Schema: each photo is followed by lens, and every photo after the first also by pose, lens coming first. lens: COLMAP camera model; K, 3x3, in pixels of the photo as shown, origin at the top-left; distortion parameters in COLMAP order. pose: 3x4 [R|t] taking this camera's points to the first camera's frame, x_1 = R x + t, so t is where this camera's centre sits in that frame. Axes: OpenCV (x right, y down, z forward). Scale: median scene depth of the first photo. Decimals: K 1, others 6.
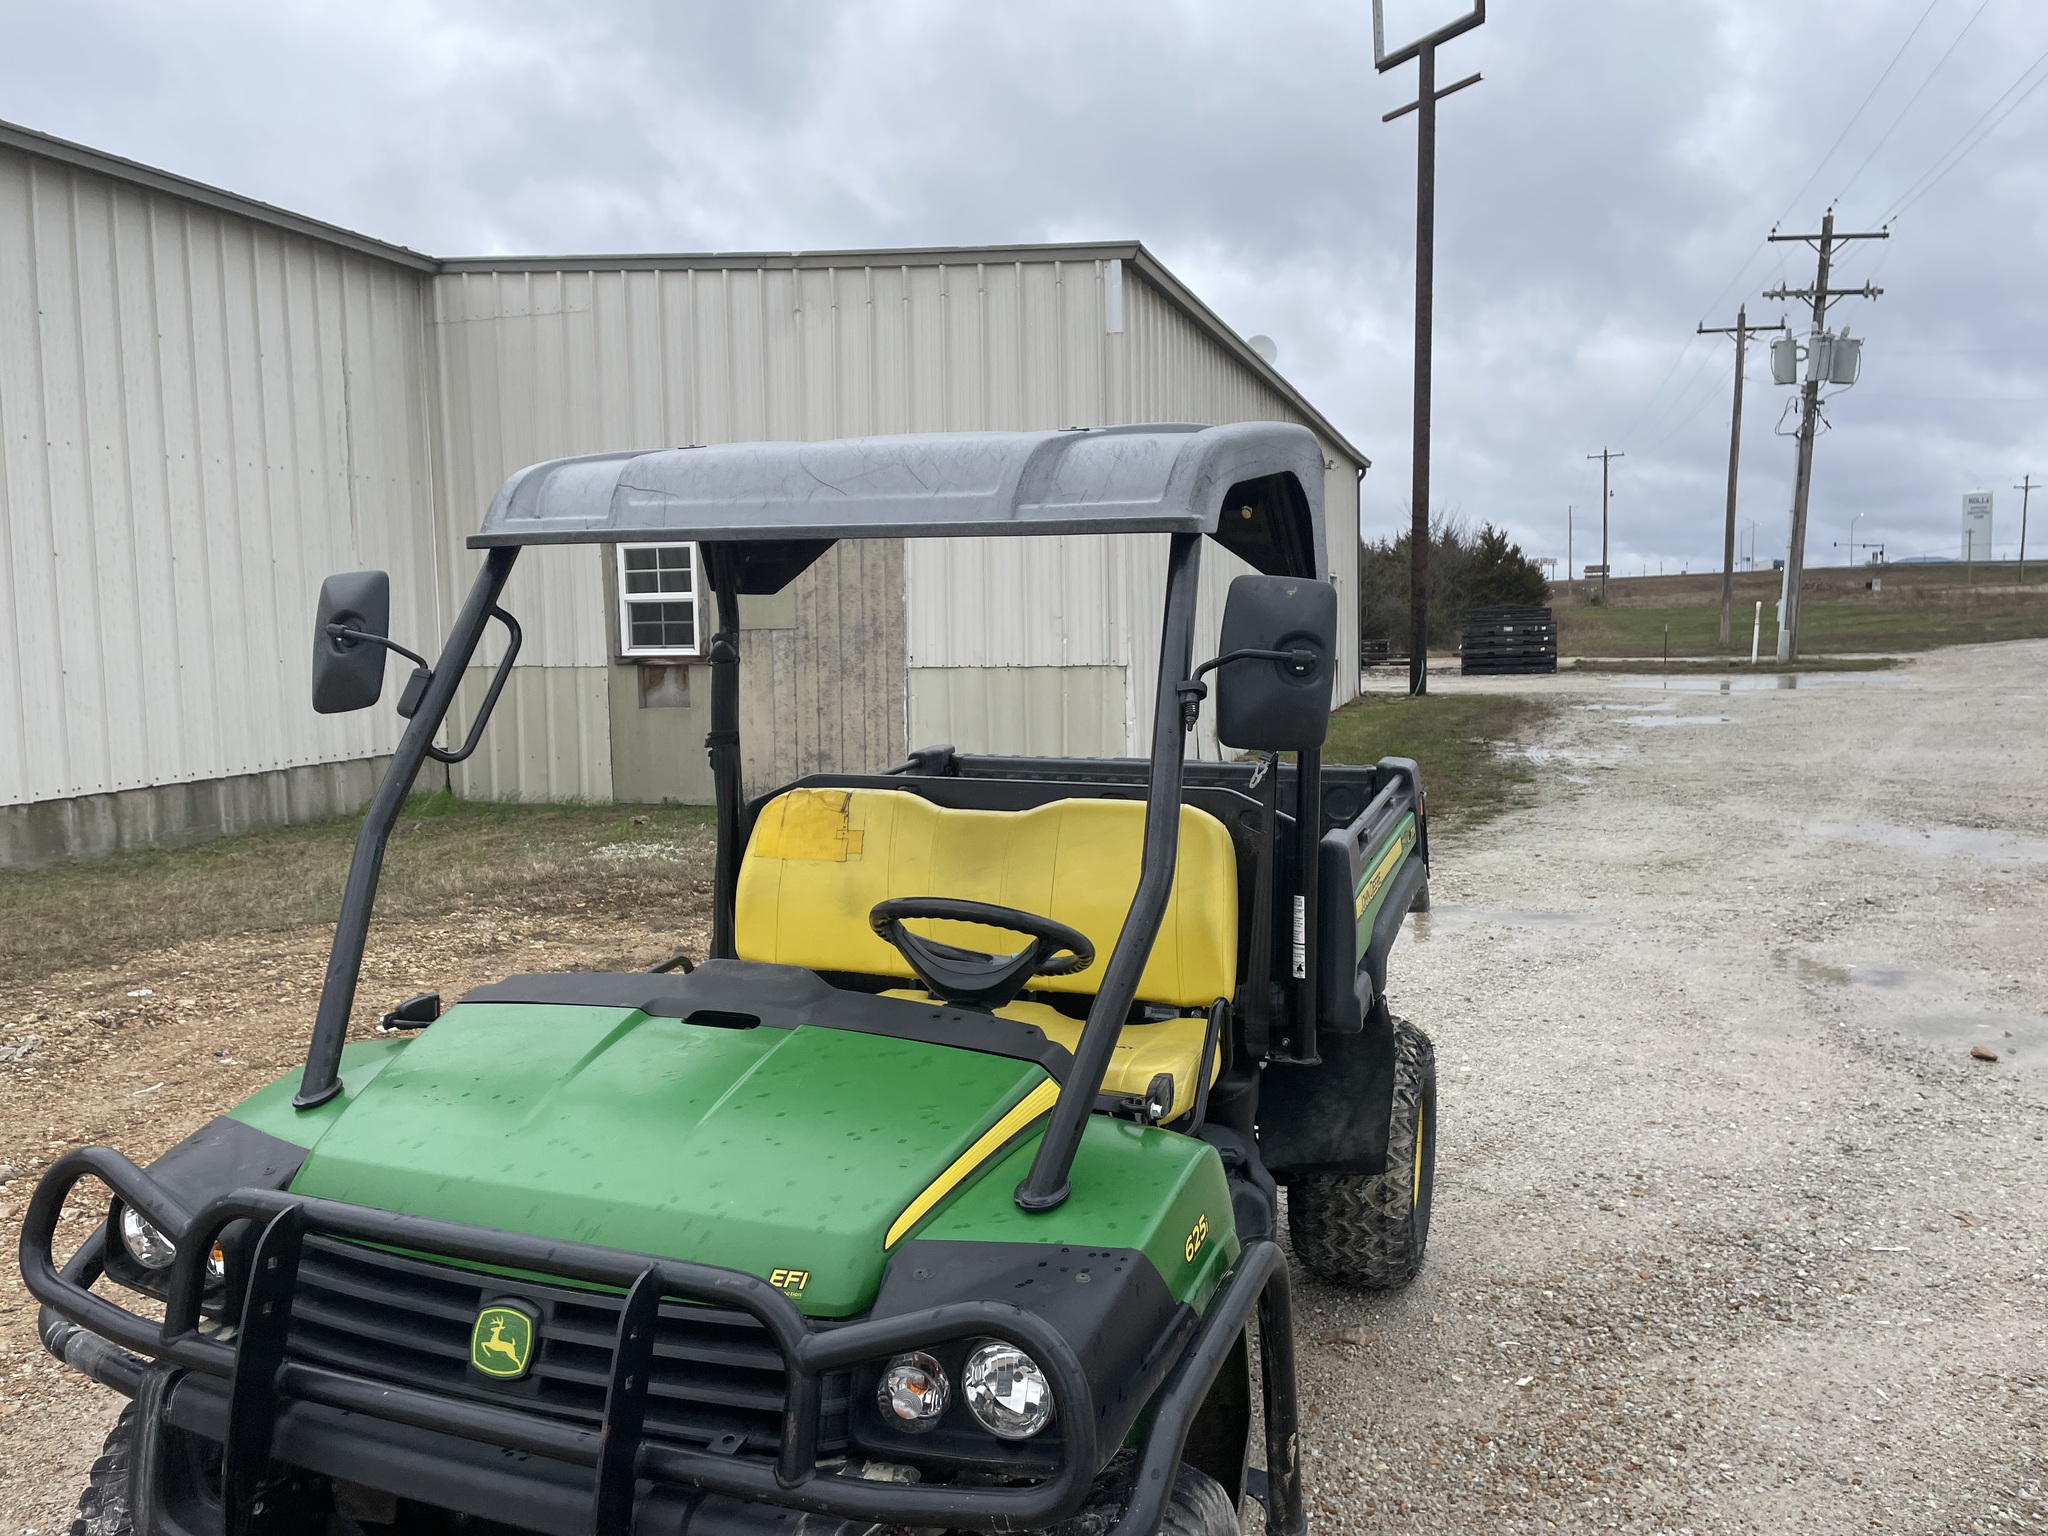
lens RADIAL K [[1539.7, 0, 1004.0], [0, 1539.7, 731.7], [0, 0, 1]] dist [0.095703, -0.123602]
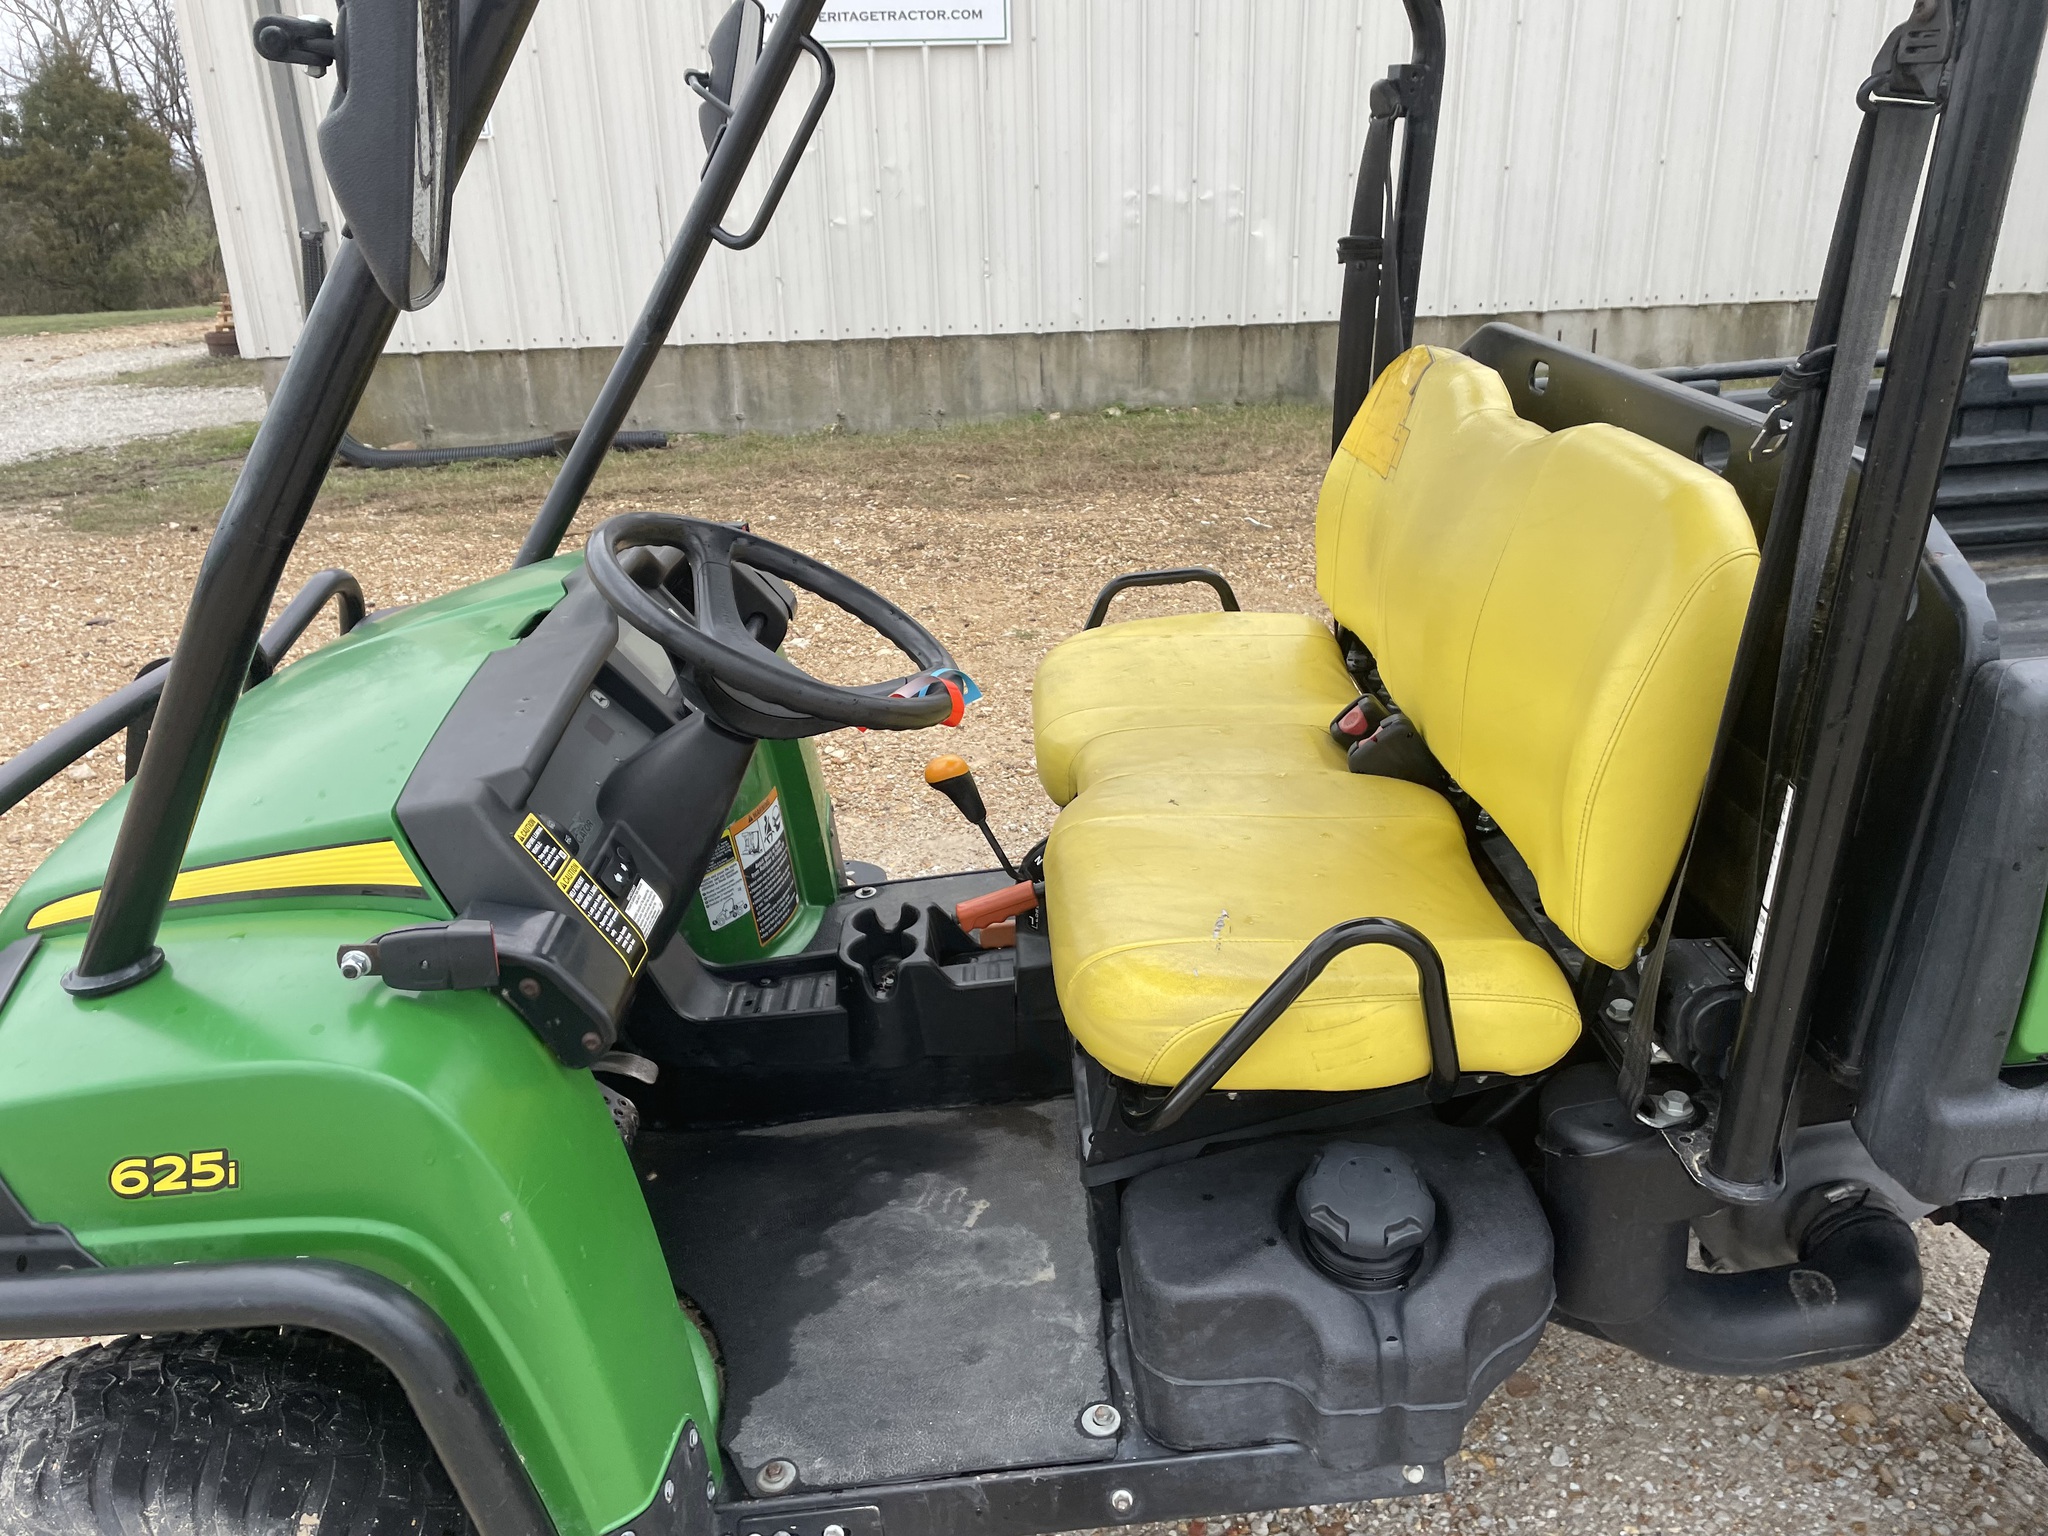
lens RADIAL K [[1547.0, 0, 1002.4], [0, 1547.0, 760.4], [0, 0, 1]] dist [0.093798, -0.123882]
pose [[0.374970, 0.337709, -0.863337, 0.106251], [-0.045635, 0.936882, 0.346656, -0.004190], [0.925913, -0.090587, 0.366713, 0.169938]]
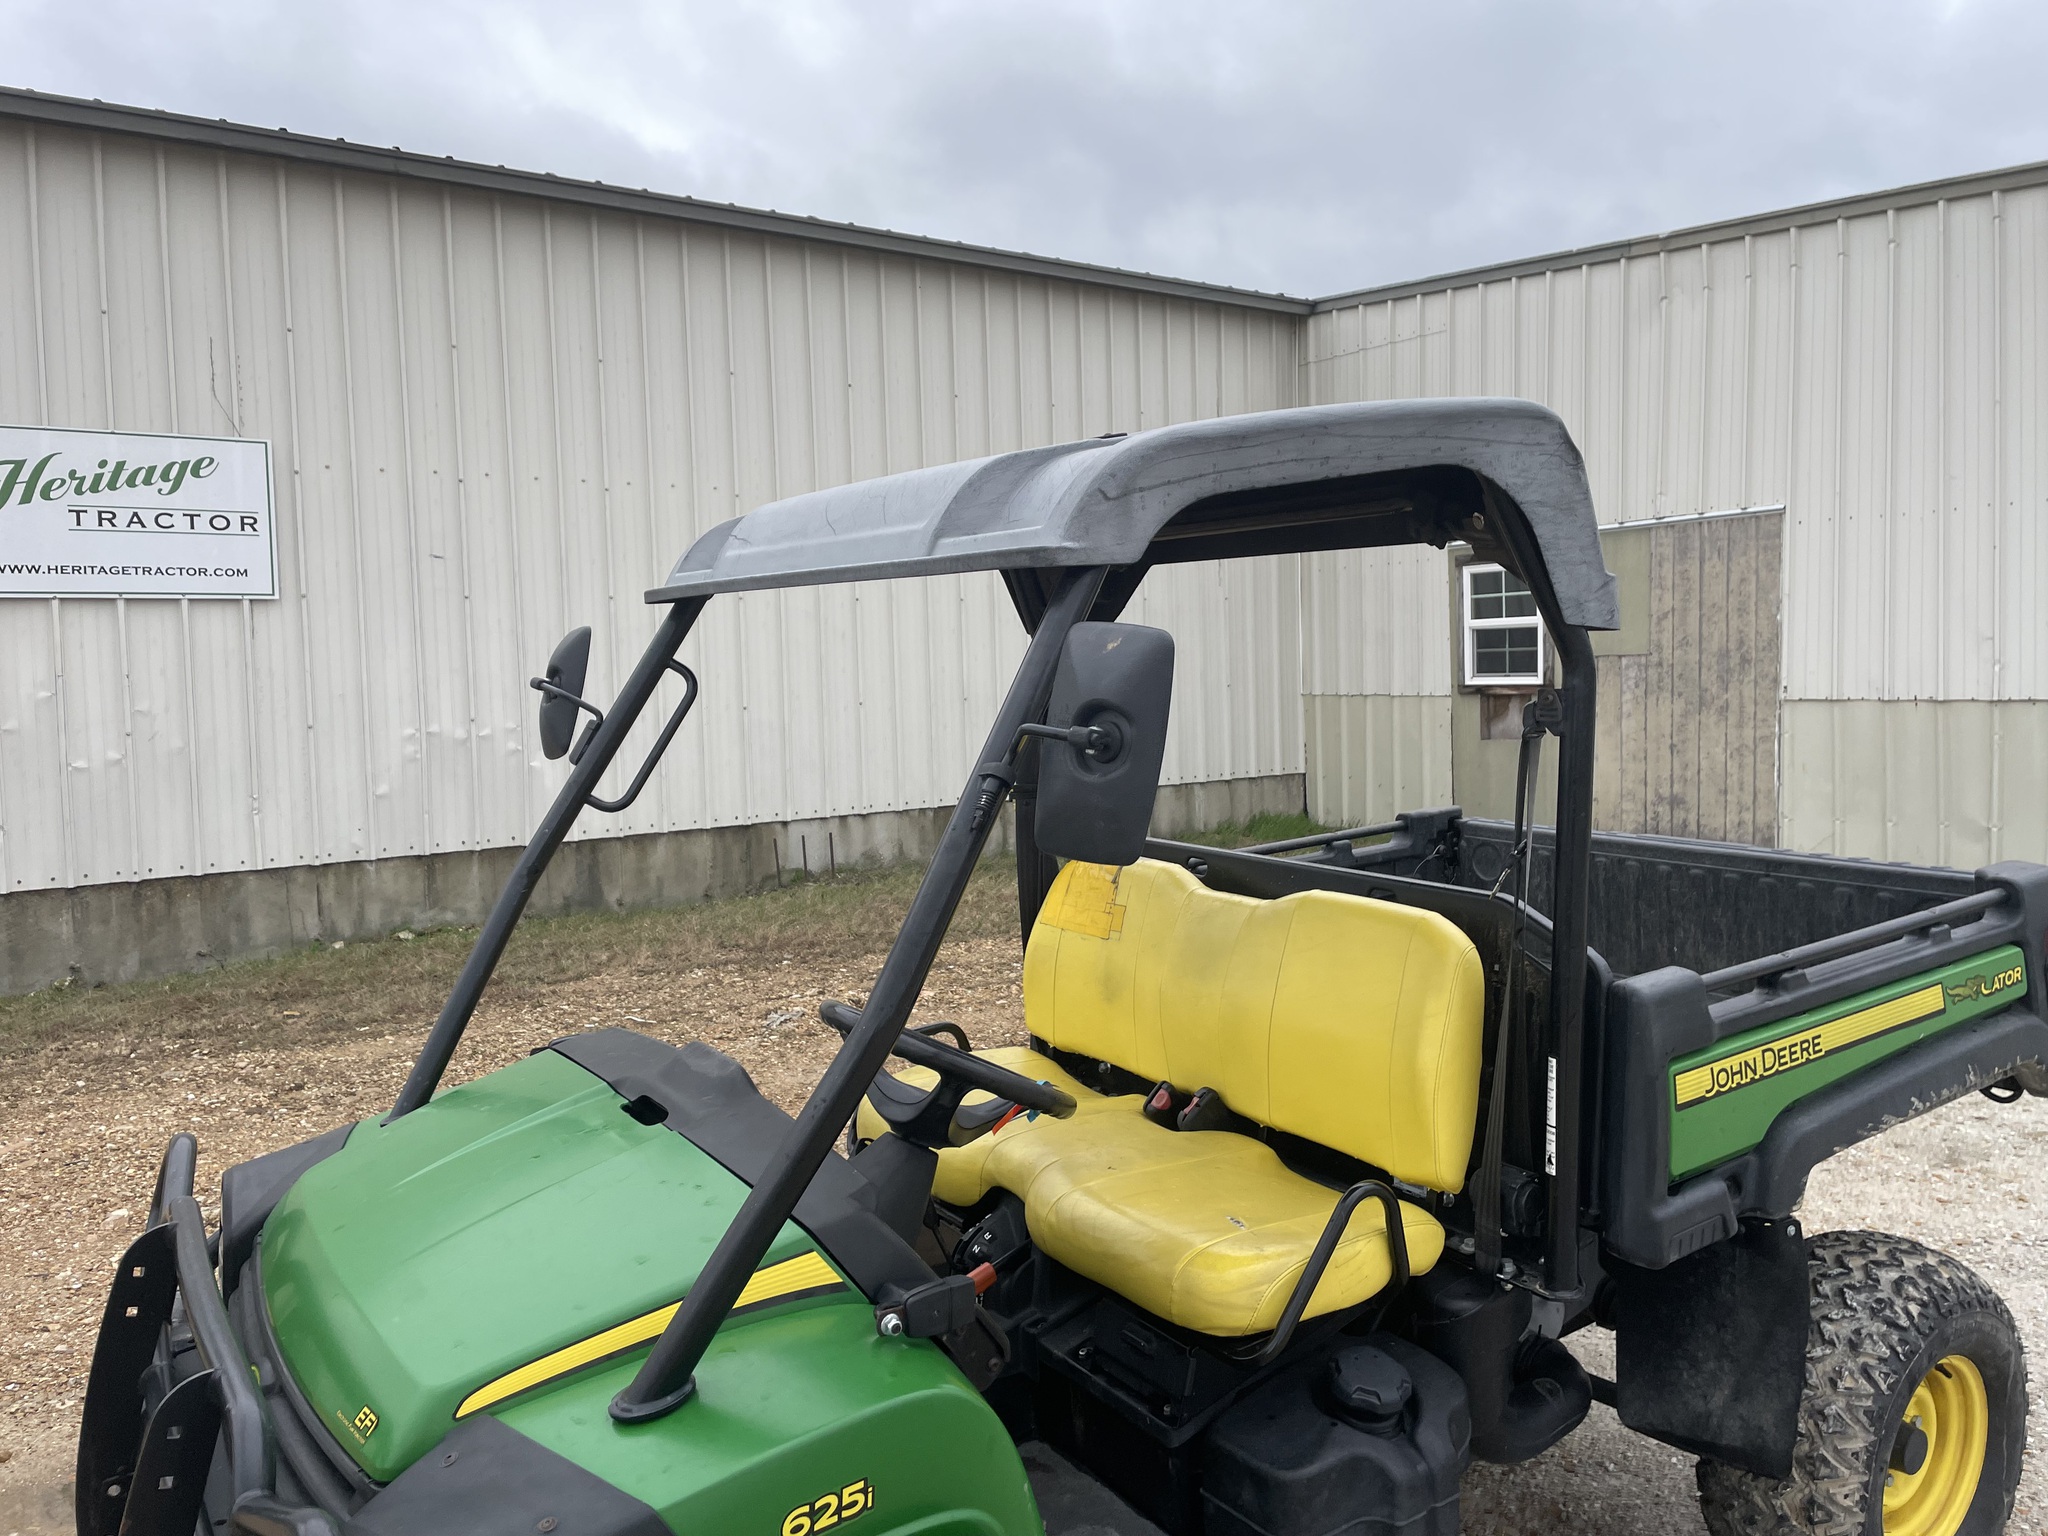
lens RADIAL K [[1540.4, 0, 1038.8], [0, 1540.4, 733.8], [0, 0, 1]] dist [0.095398, -0.124532]
pose [[0.817306, 0.023261, -0.575734, 0.099116], [-0.030712, 0.999523, -0.003215, -0.007895], [0.575385, 0.020309, 0.817630, 0.068036]]
